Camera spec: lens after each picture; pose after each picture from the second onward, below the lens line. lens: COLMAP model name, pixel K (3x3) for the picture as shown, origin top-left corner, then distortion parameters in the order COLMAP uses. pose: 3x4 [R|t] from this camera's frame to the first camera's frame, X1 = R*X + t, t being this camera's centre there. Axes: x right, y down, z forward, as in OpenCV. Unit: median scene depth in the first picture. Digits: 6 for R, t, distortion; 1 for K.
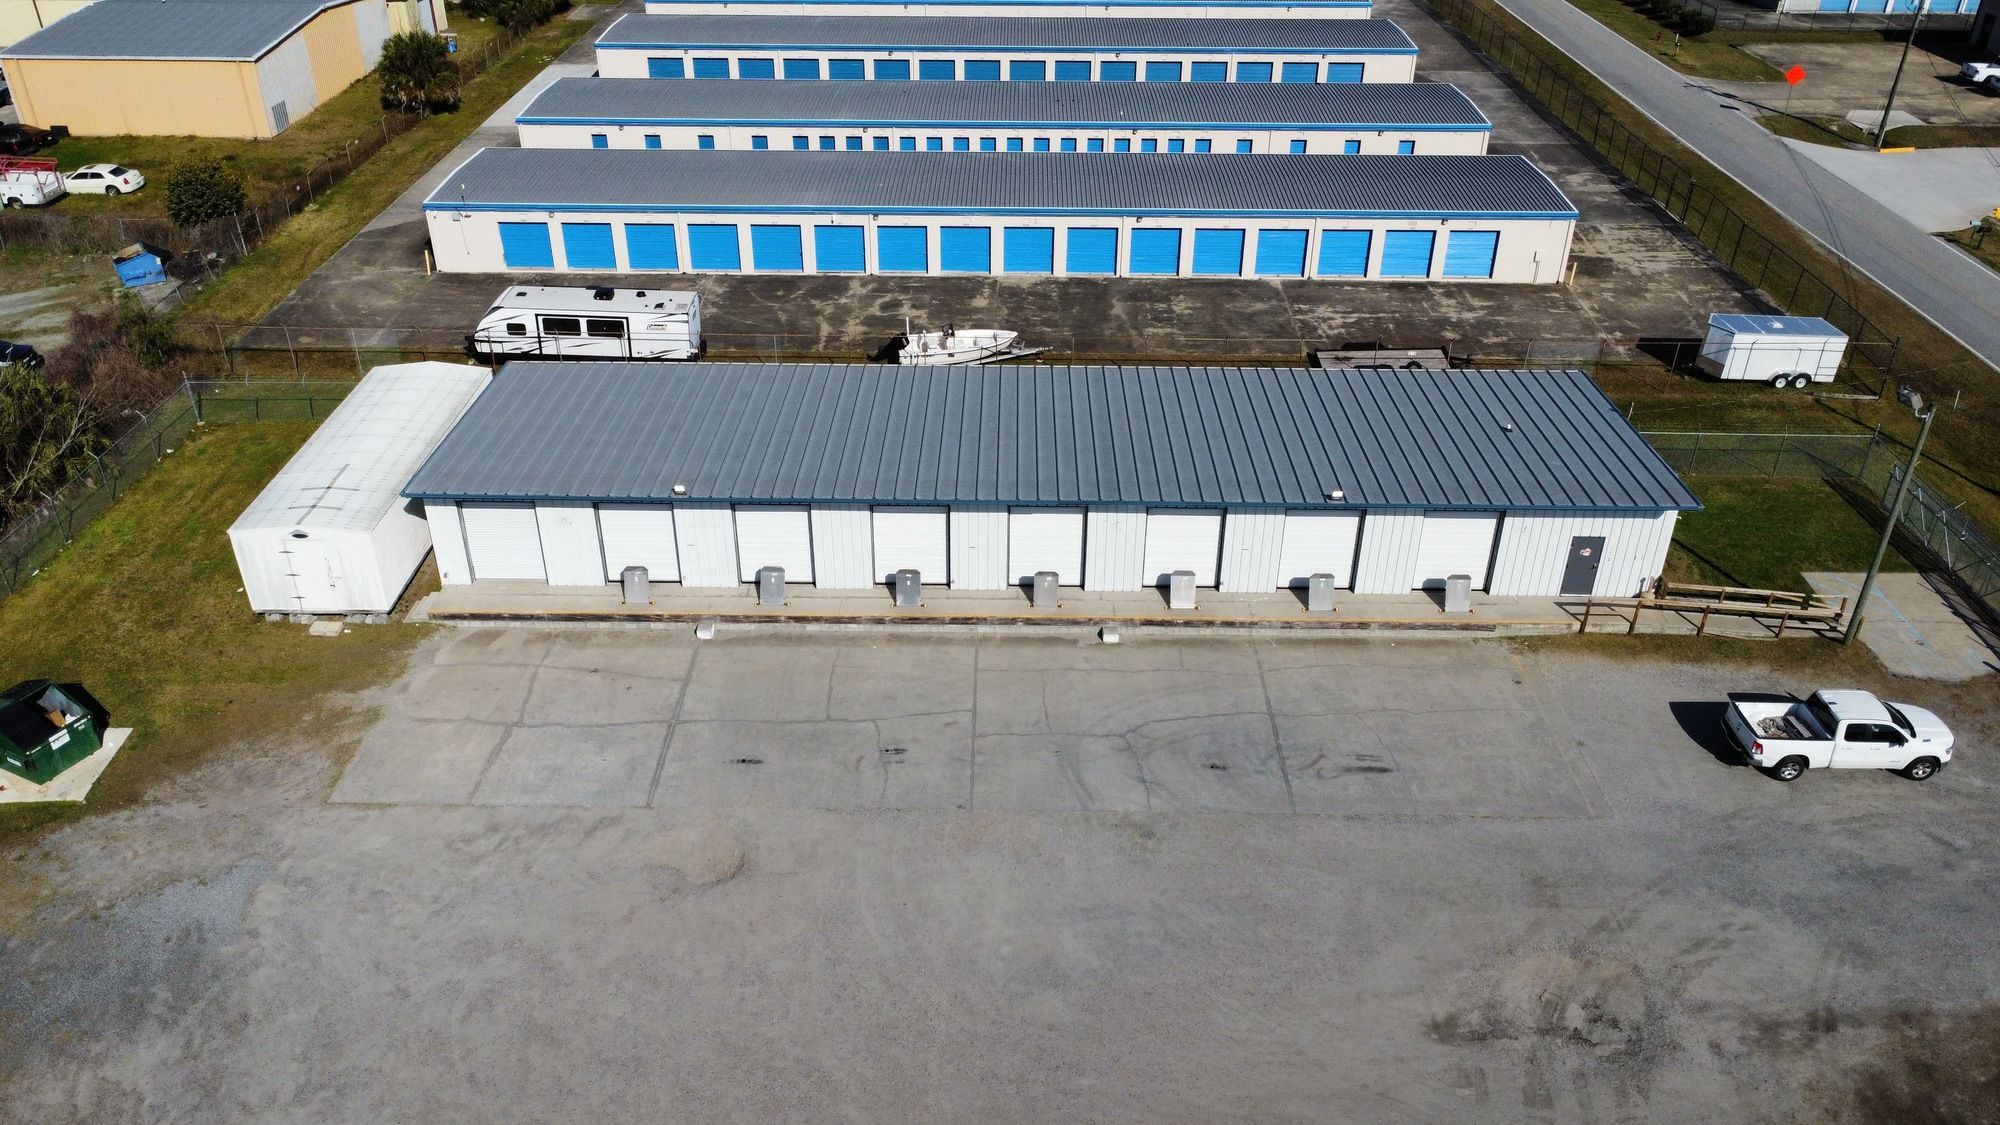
lens RADIAL K [[1491.6, 0, 992.3], [0, 1491.6, 568.2], [0, 0, 1]] dist [0.008449, -0.005533]
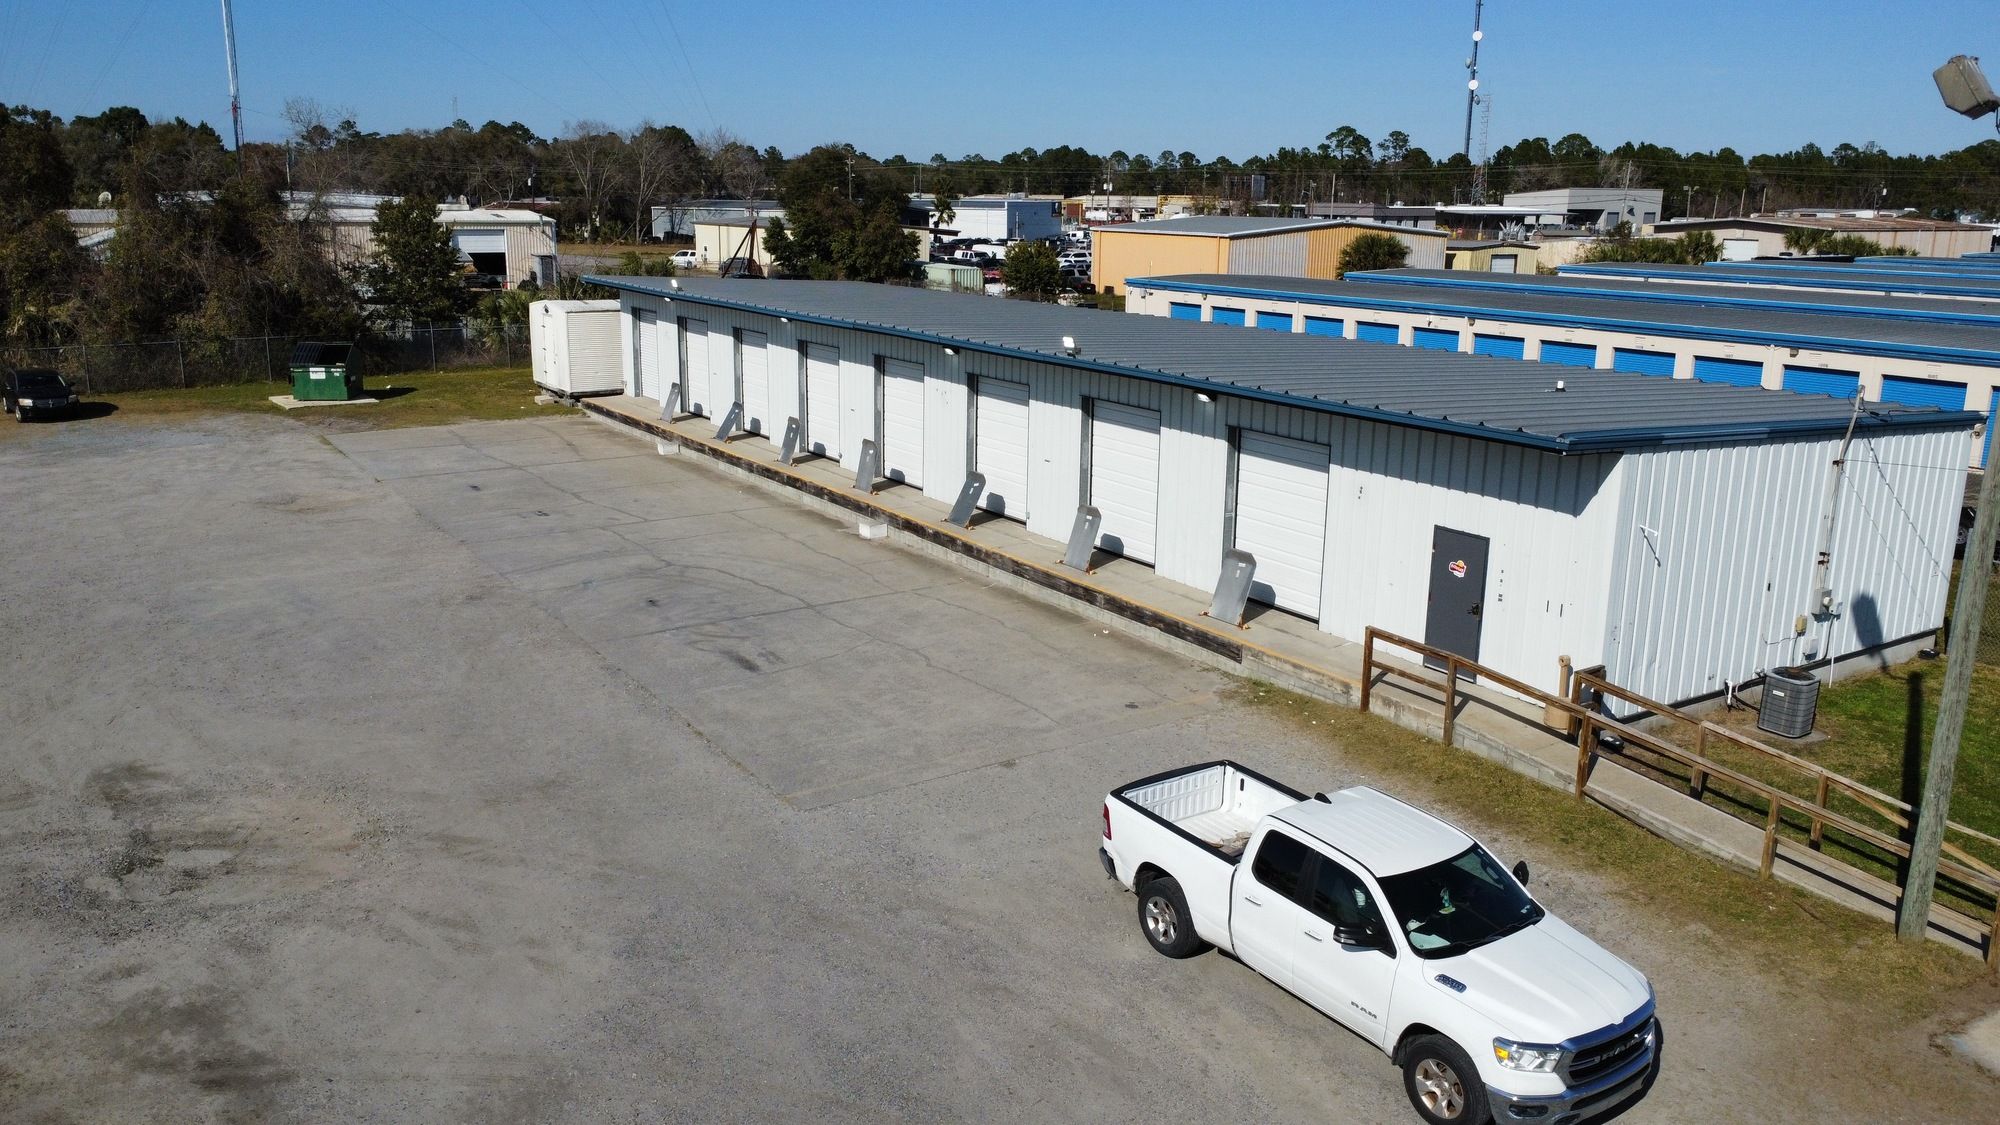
lens RADIAL K [[1491.6, 0, 986.6], [0, 1491.6, 558.2], [0, 0, 1]] dist [0.008449, -0.005533]
pose [[0.551752, 0.201231, -0.809367, 0.693749], [-0.445609, 0.891452, -0.082135, 0.090952], [0.704984, 0.405980, 0.581531, 0.618940]]
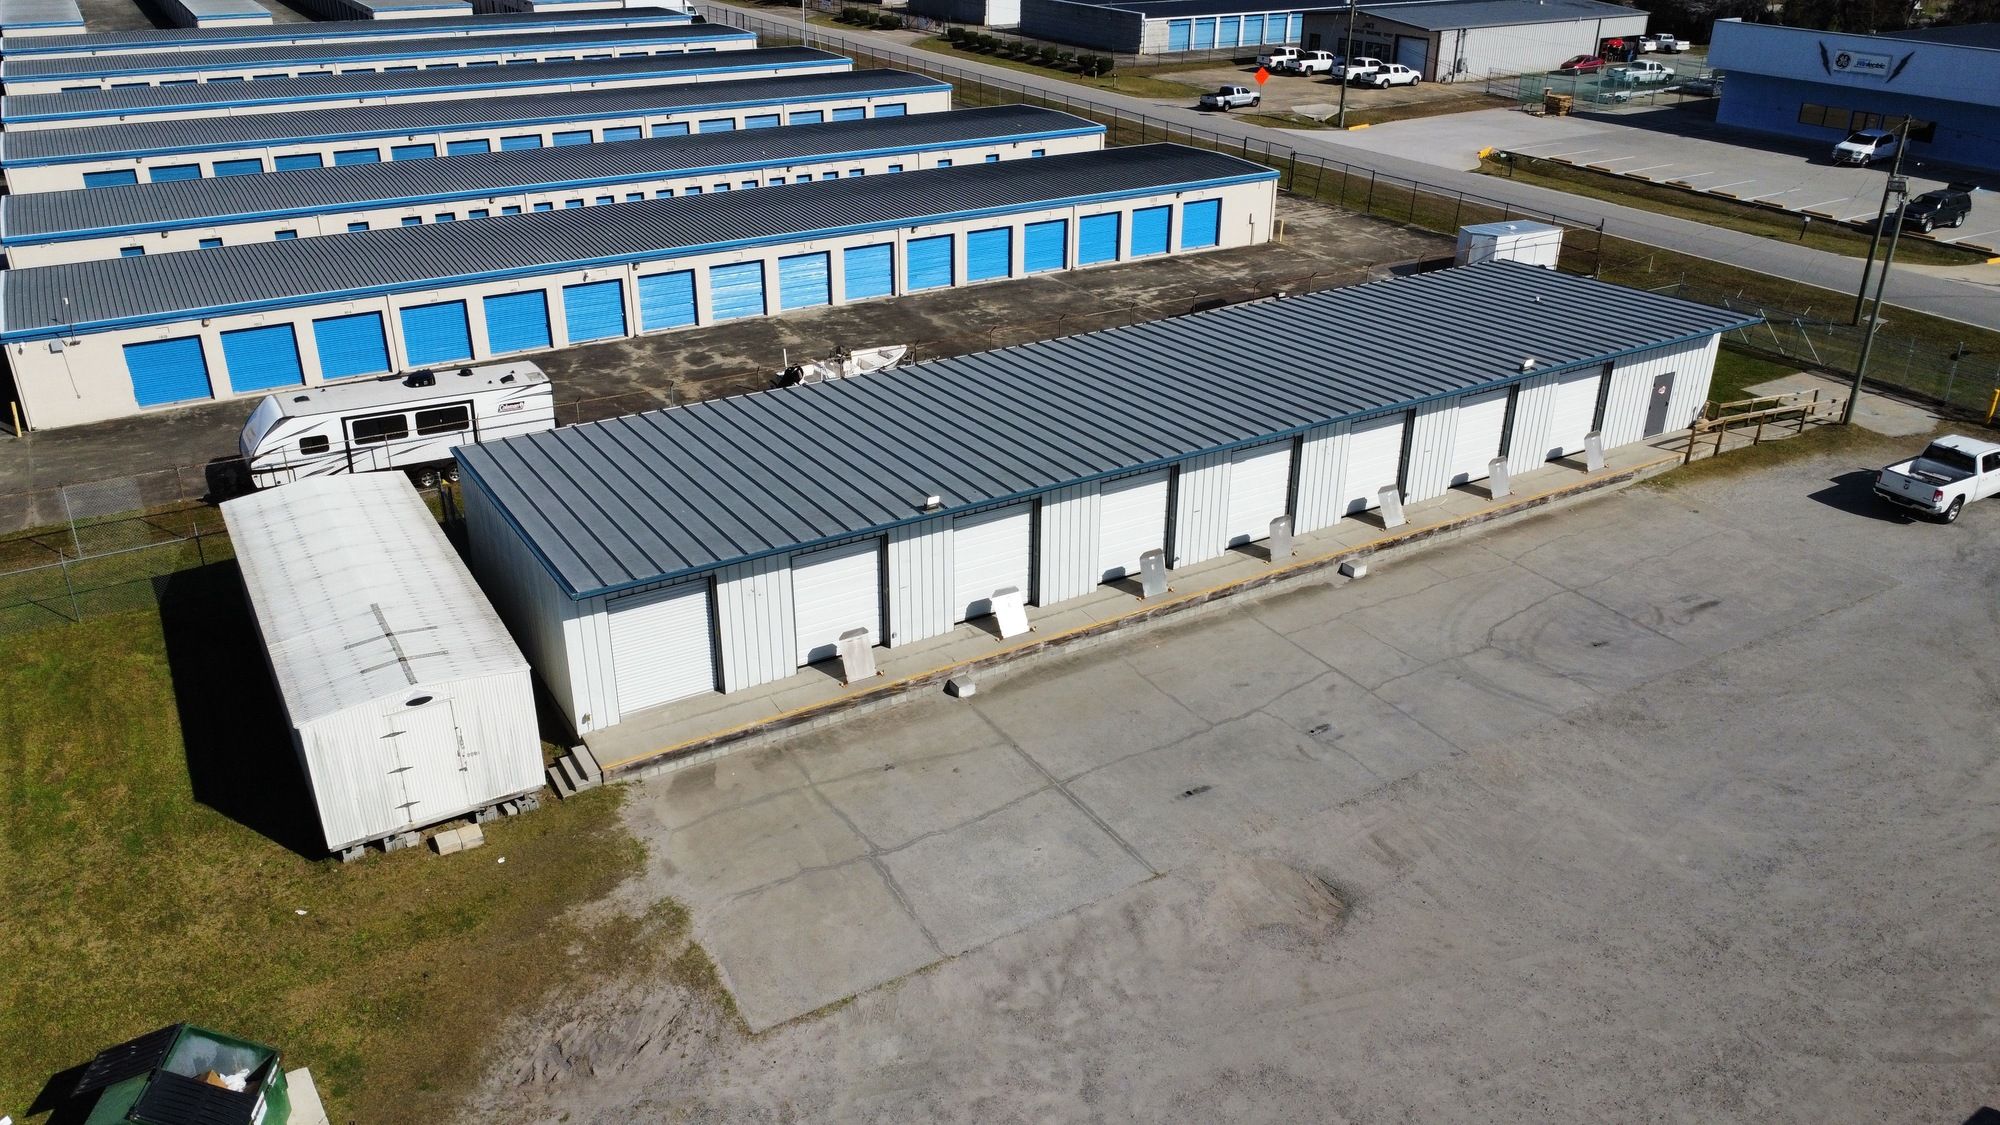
lens RADIAL K [[1491.6, 0, 994.3], [0, 1491.6, 568.2], [0, 0, 1]] dist [0.008449, -0.005533]
pose [[0.849897, -0.230051, 0.474080, -0.526690], [0.275104, 0.961040, -0.026835, 0.008433], [-0.449436, 0.153229, 0.880073, 0.305341]]
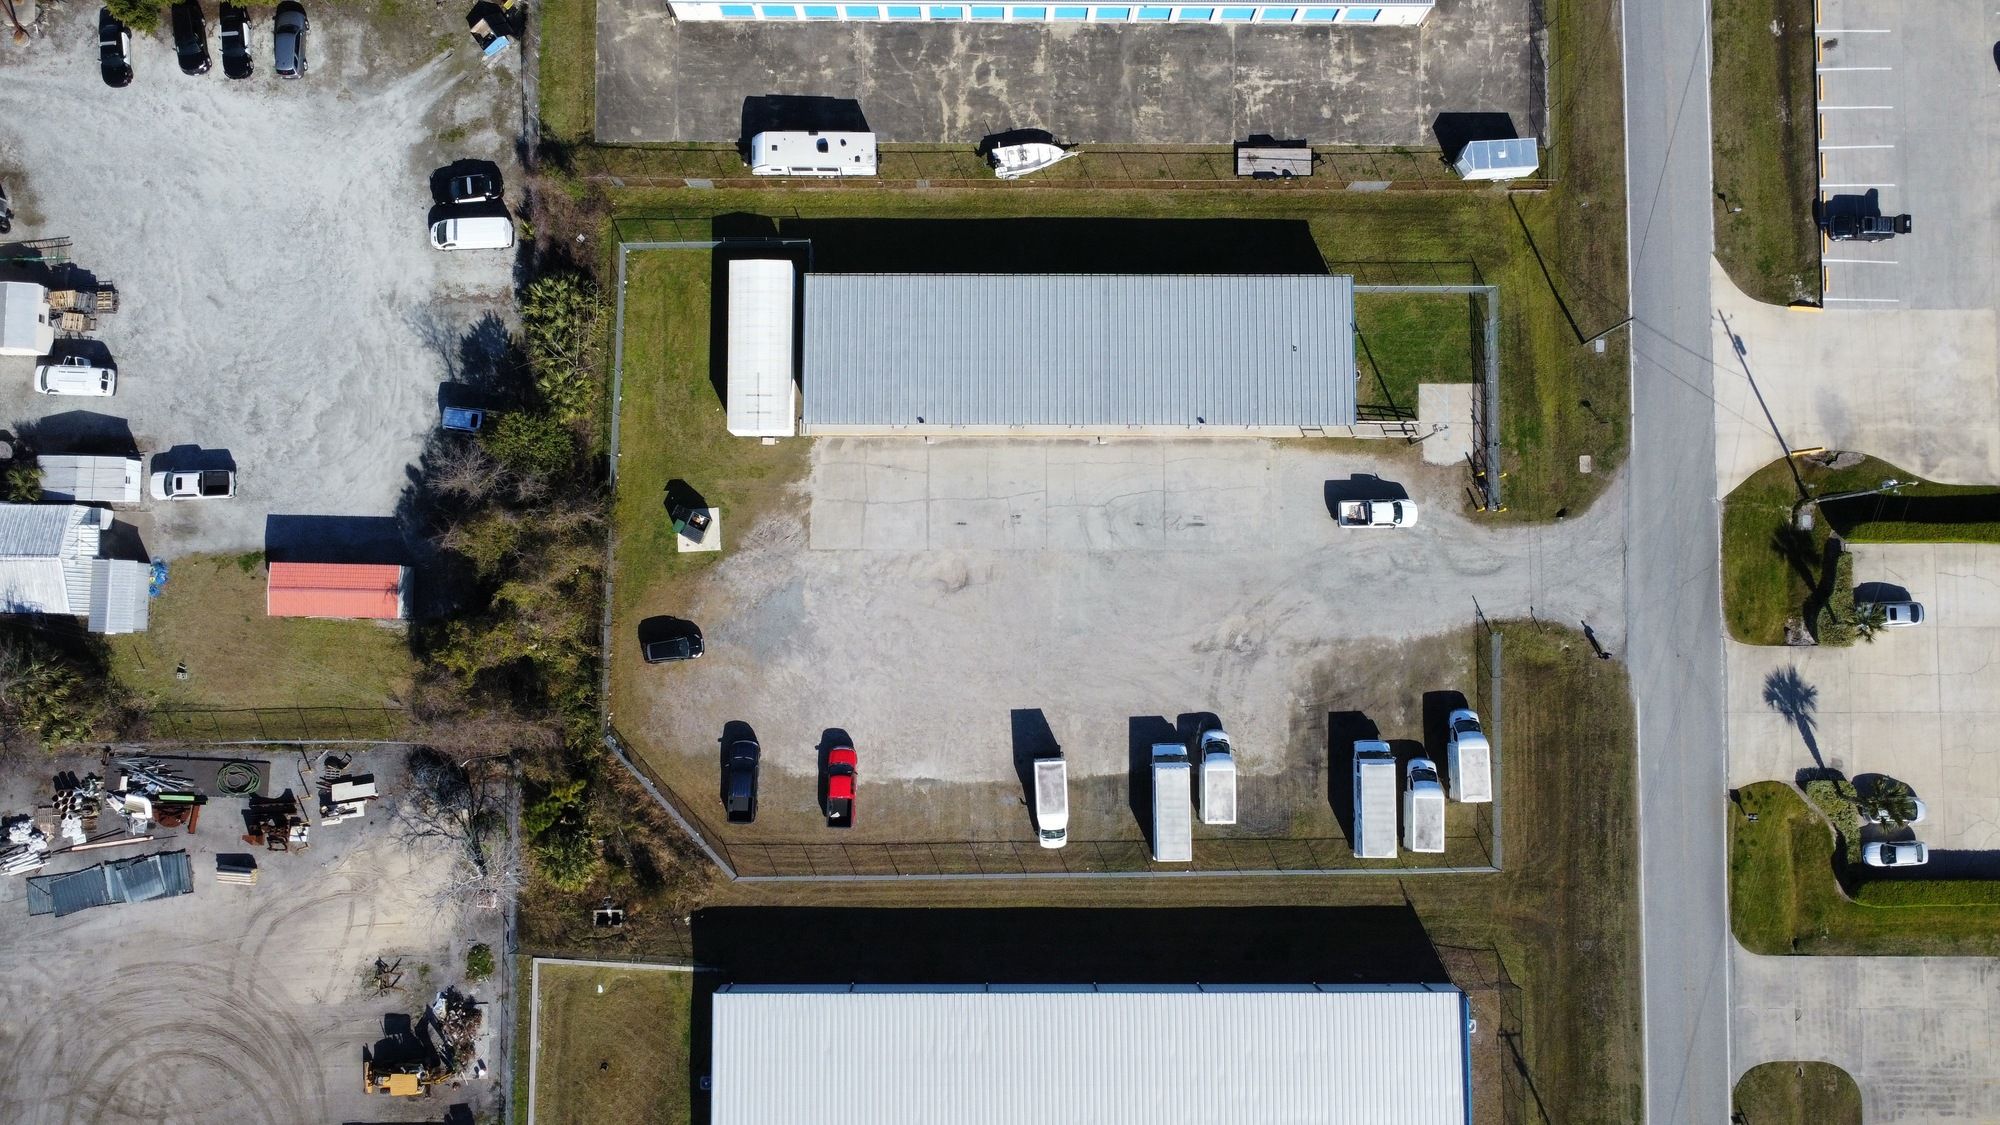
lens RADIAL K [[1491.6, 0, 1000.1], [0, 1491.6, 559.0], [0, 0, 1]] dist [0.008449, -0.005533]
pose [[0.999907, -0.013519, -0.001827, -0.080572], [0.009329, 0.579922, 0.814619, -1.748585], [-0.009953, -0.814560, 0.579994, -0.508985]]
